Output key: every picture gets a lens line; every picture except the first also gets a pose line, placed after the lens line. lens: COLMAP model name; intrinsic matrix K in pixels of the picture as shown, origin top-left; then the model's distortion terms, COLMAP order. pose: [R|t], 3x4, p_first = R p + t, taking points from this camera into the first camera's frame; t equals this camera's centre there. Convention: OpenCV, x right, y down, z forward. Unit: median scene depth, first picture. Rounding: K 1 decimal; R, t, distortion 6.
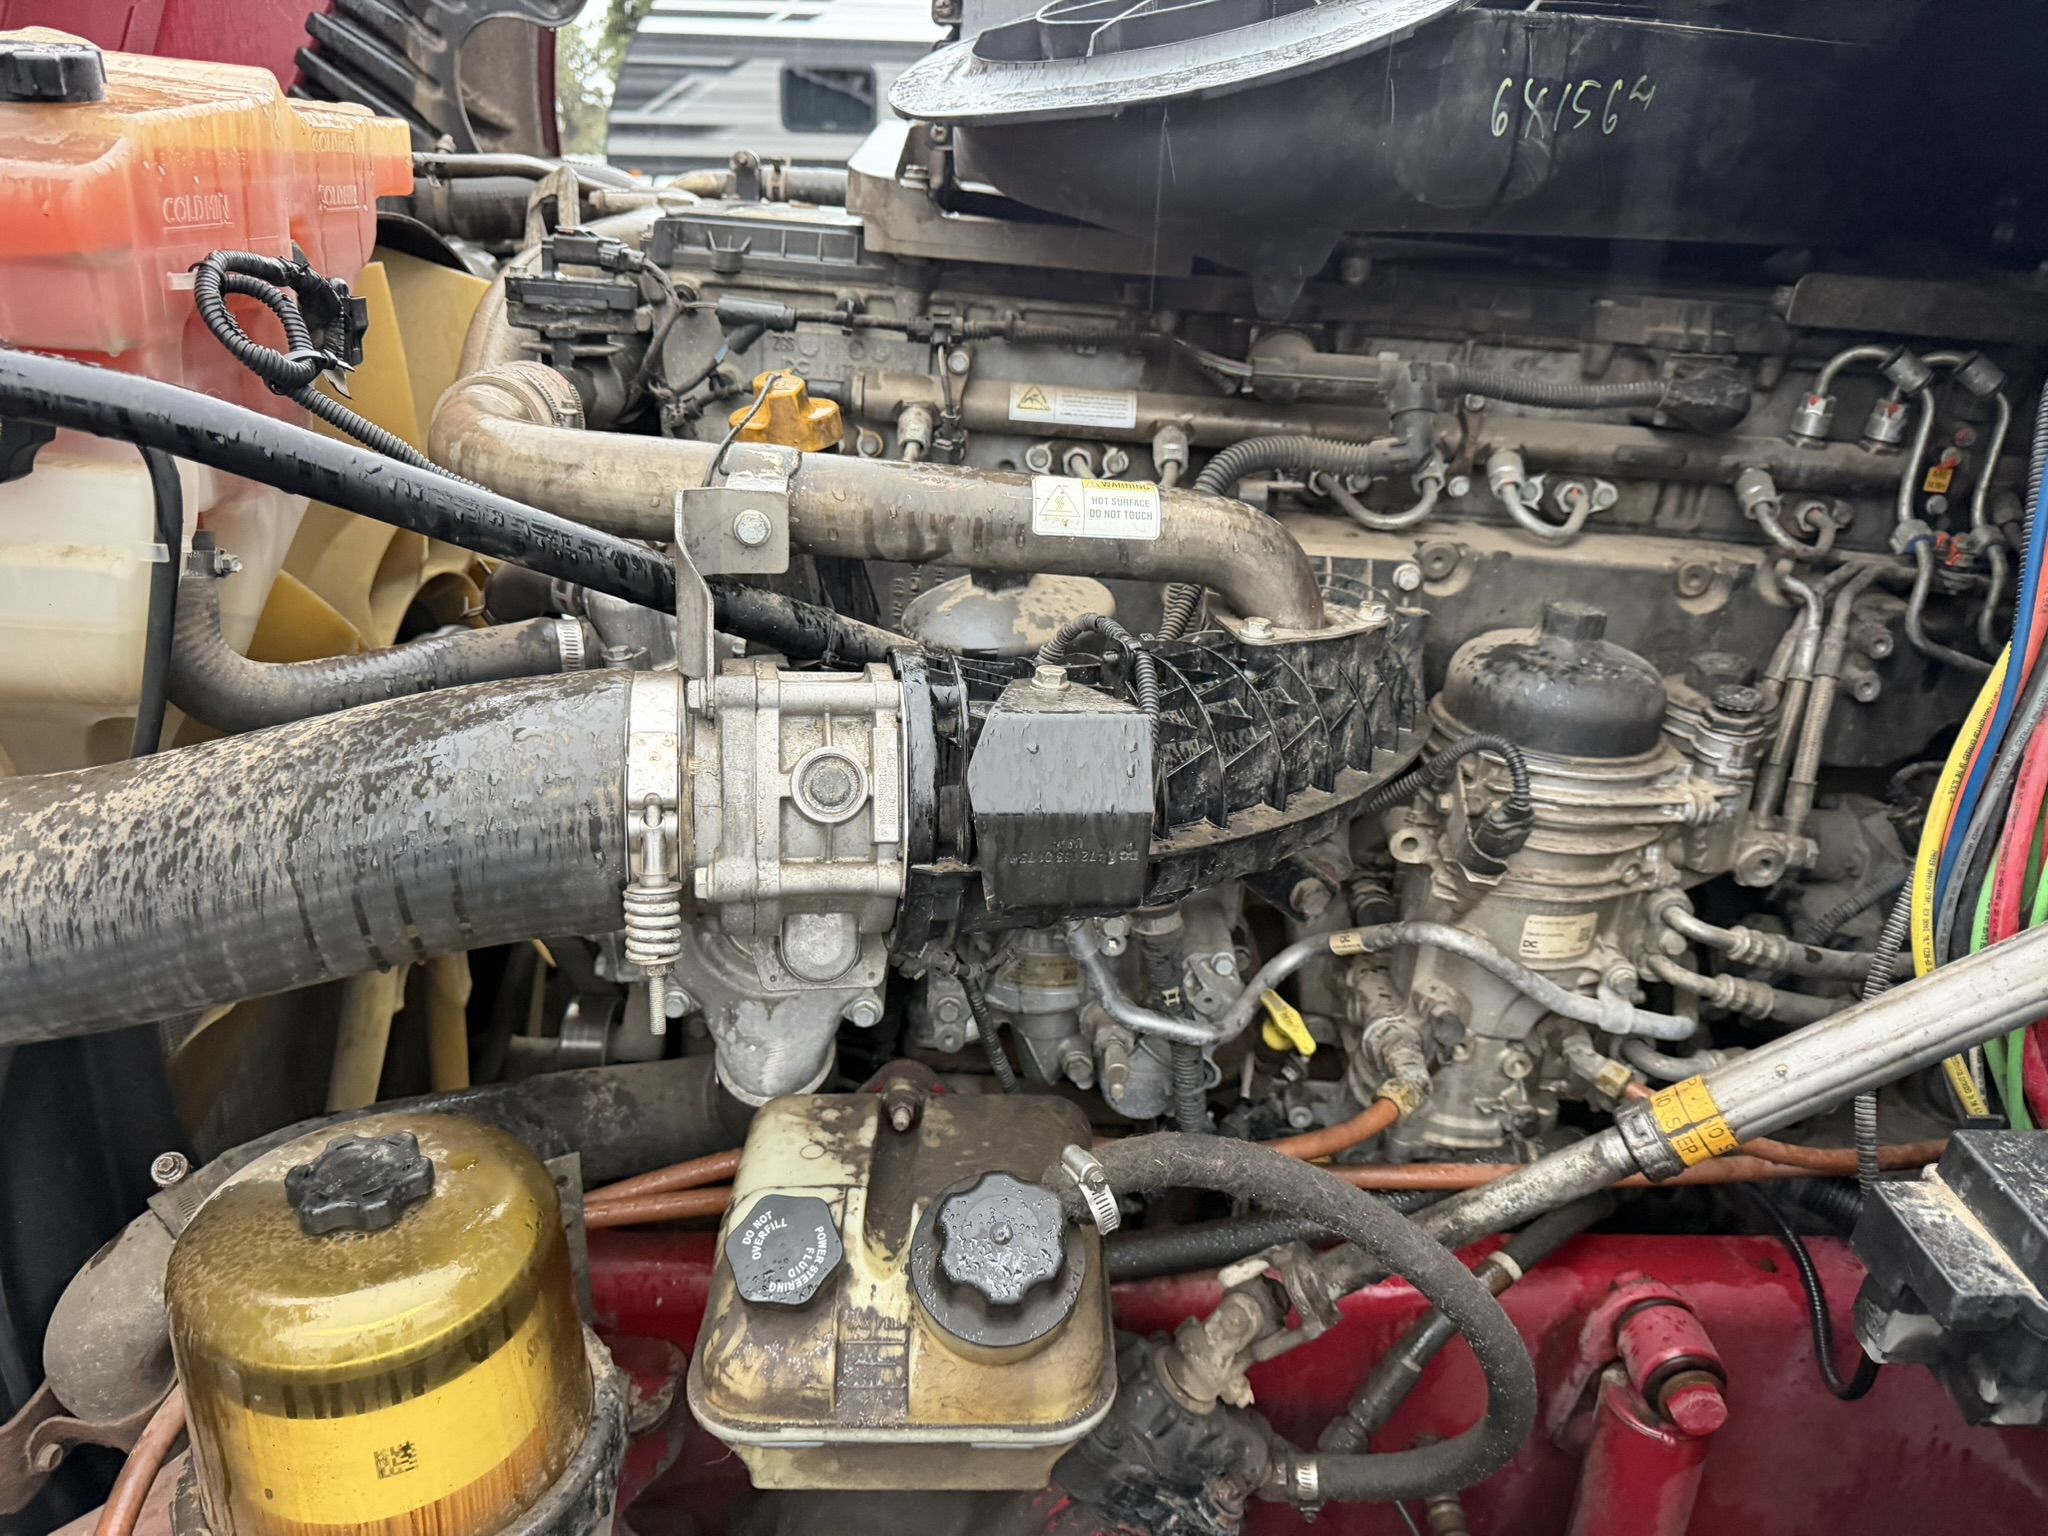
lens RADIAL K [[1482.8, 0, 1027.7], [0, 1482.8, 772.0], [0, 0, 1]] dist [0.003524, -0.008702]
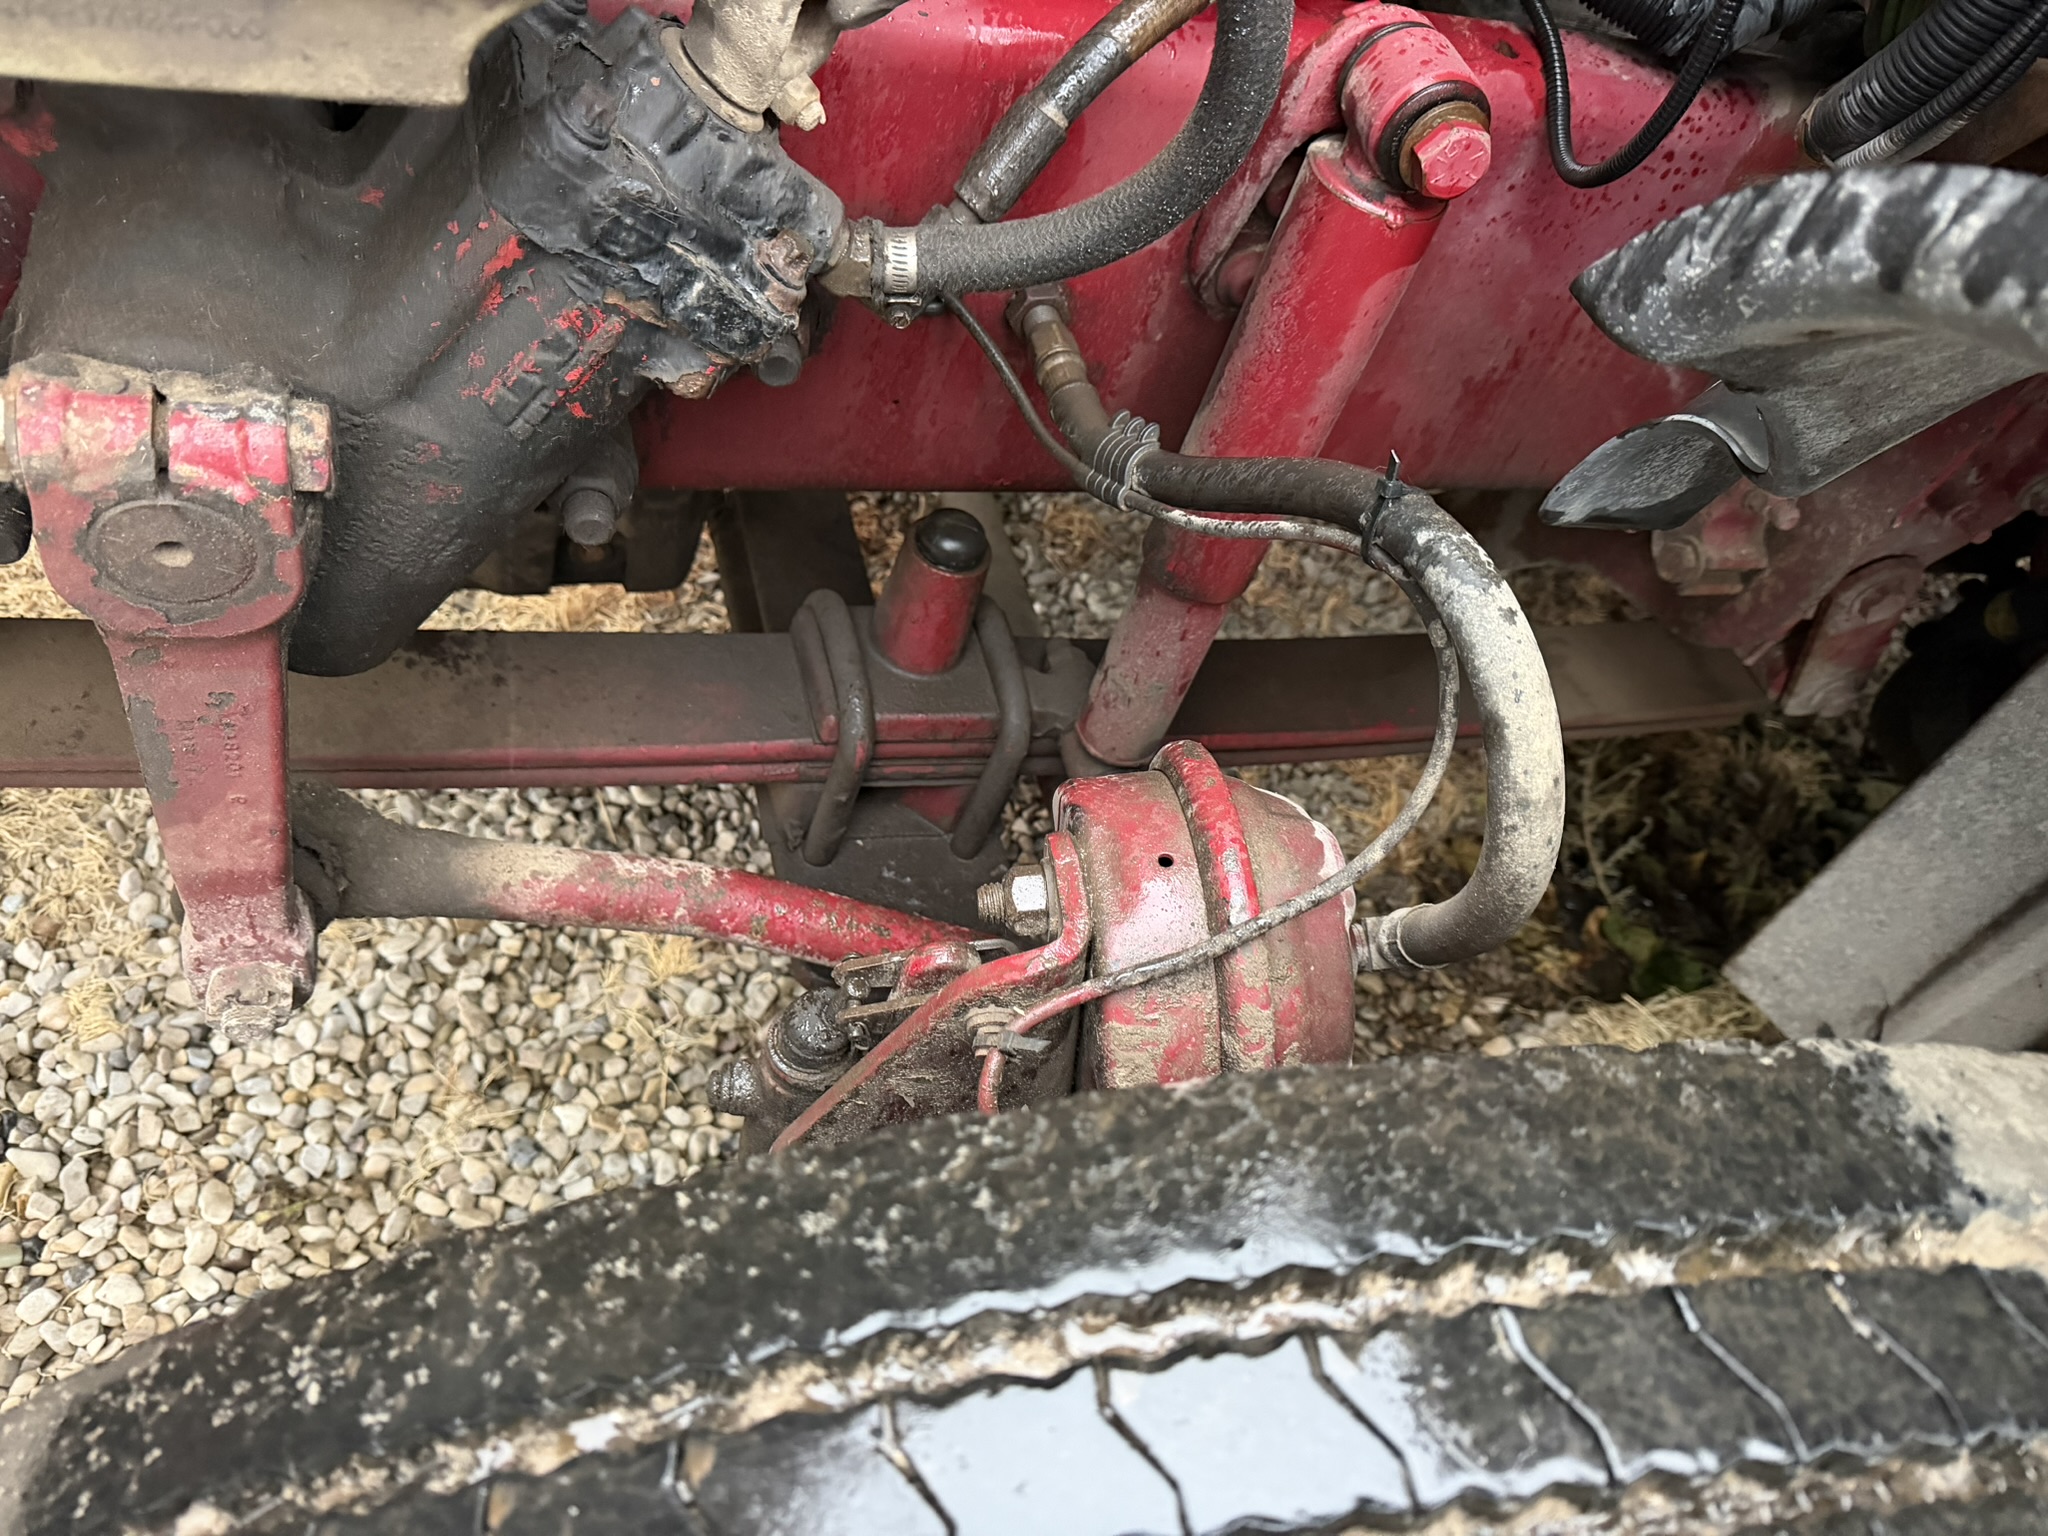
lens RADIAL K [[1482.8, 0, 1027.7], [0, 1482.8, 772.0], [0, 0, 1]] dist [0.003524, -0.008702]
pose [[0.946585, -0.066274, 0.315571, 0.018183], [-0.106118, 0.860112, 0.498946, 0.339684], [-0.304493, -0.505782, 0.807136, 0.334163]]
